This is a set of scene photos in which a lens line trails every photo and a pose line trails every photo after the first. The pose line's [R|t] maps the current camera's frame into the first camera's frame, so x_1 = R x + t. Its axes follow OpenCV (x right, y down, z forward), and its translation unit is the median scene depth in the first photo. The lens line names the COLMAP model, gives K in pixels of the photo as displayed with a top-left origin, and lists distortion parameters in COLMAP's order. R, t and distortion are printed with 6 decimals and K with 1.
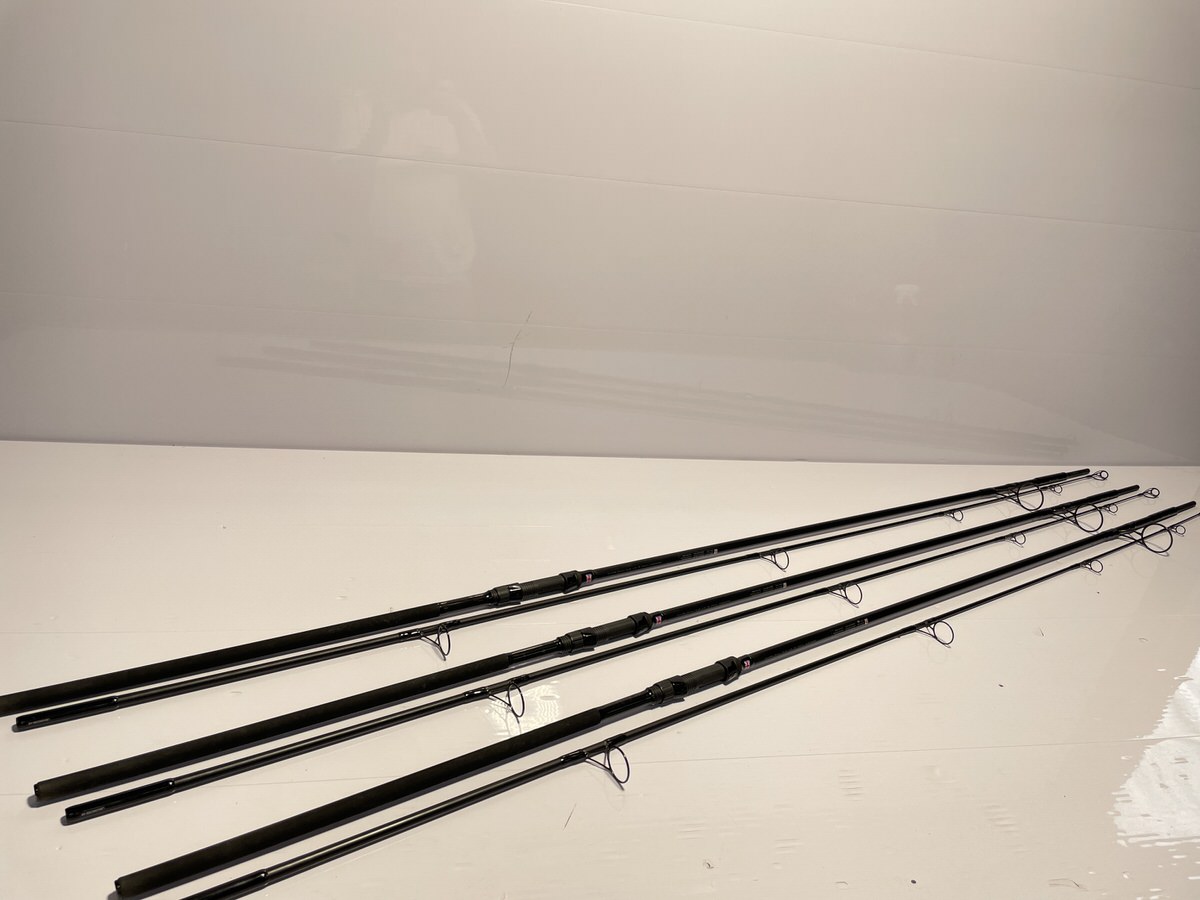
lens RADIAL K [[895.3, 0, 600.0], [0, 895.3, 450.0], [0, 0, 1]] dist [0.090996, -0.000548]
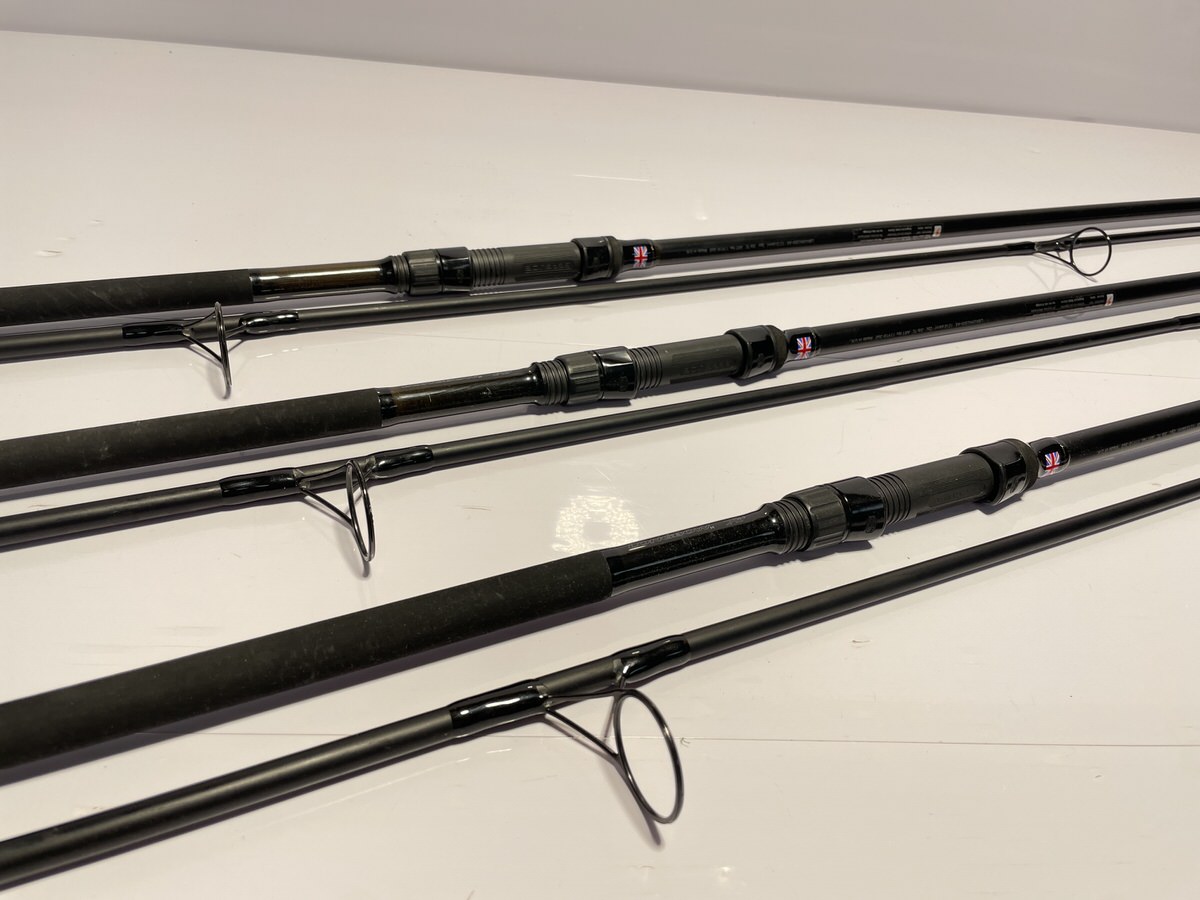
lens RADIAL K [[895.3, 0, 600.0], [0, 895.3, 450.0], [0, 0, 1]] dist [0.090996, -0.000548]
pose [[0.990676, 0.056665, -0.123896, 0.029901], [-0.033294, 0.982523, 0.183142, 0.173858], [0.132108, -0.177309, 0.975248, 0.628966]]
